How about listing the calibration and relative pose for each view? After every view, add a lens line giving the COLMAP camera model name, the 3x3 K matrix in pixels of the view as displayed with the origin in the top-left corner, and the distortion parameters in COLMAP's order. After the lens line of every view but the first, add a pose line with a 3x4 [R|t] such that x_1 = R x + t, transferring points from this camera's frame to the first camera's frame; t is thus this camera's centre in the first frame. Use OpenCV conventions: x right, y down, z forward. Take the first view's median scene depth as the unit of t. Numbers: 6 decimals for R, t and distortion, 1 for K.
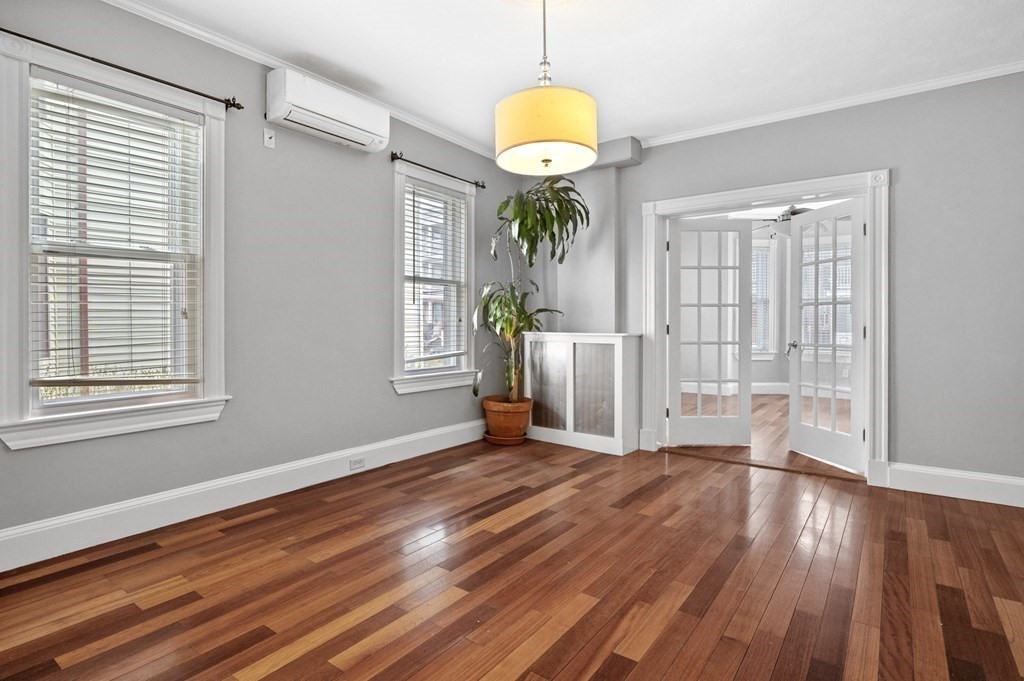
lens RADIAL K [[507.4, 0, 512.8], [0, 507.4, 325.1], [0, 0, 1]] dist [-0.002094, 0.000985]
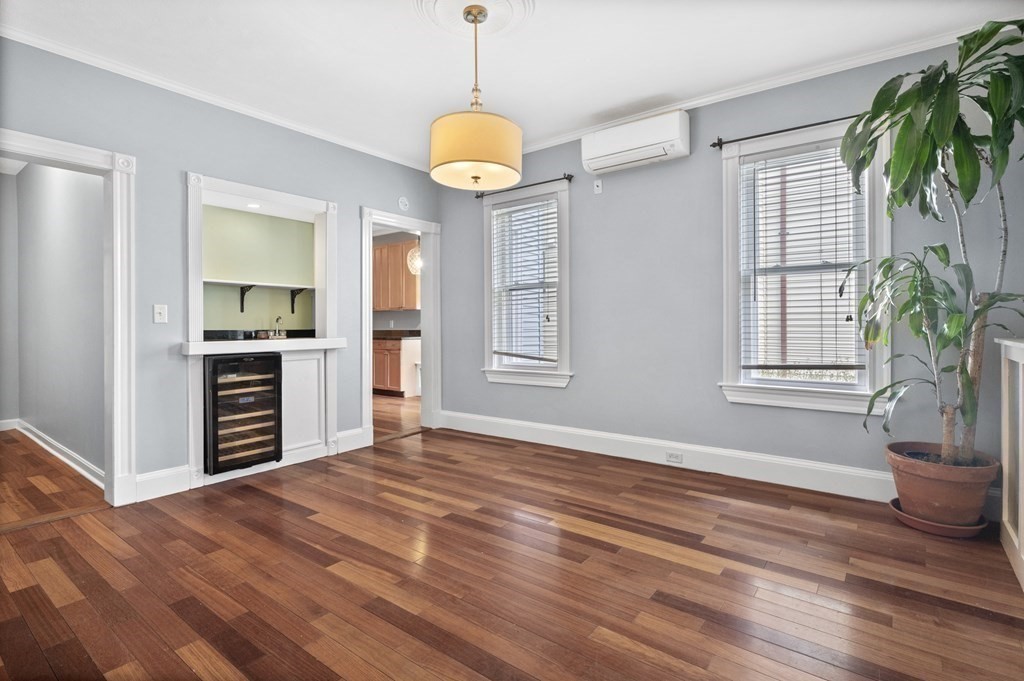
lens RADIAL K [[493.4, 0, 524.4], [0, 493.4, 323.2], [0, 0, 1]] dist [-0.003739, -0.003905]
pose [[0.013055, -0.004620, -0.999904, 0.935038], [-0.000115, 0.999989, -0.004622, -0.000267], [0.999915, 0.000175, 0.013054, 0.889407]]
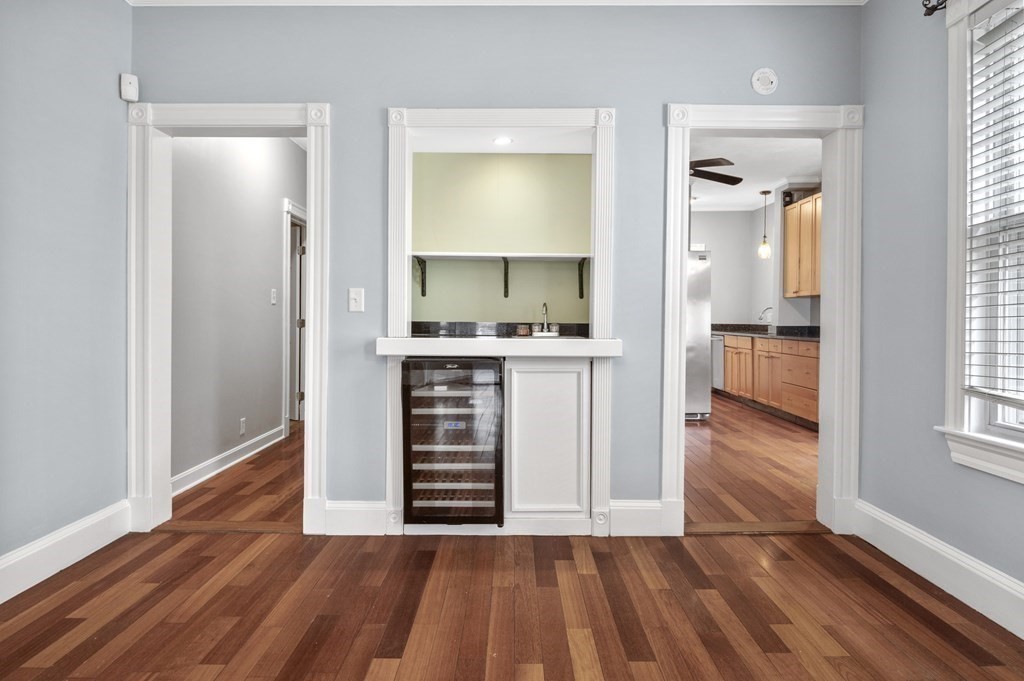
lens RADIAL K [[603.6, 0, 515.1], [0, 603.6, 321.8], [0, 0, 1]] dist [-0.000399, -0.003098]
pose [[-0.805376, -0.001855, -0.592762, 0.211450], [-0.011099, 0.999867, 0.011951, -0.003653], [0.592661, 0.016204, -0.805289, 1.099866]]
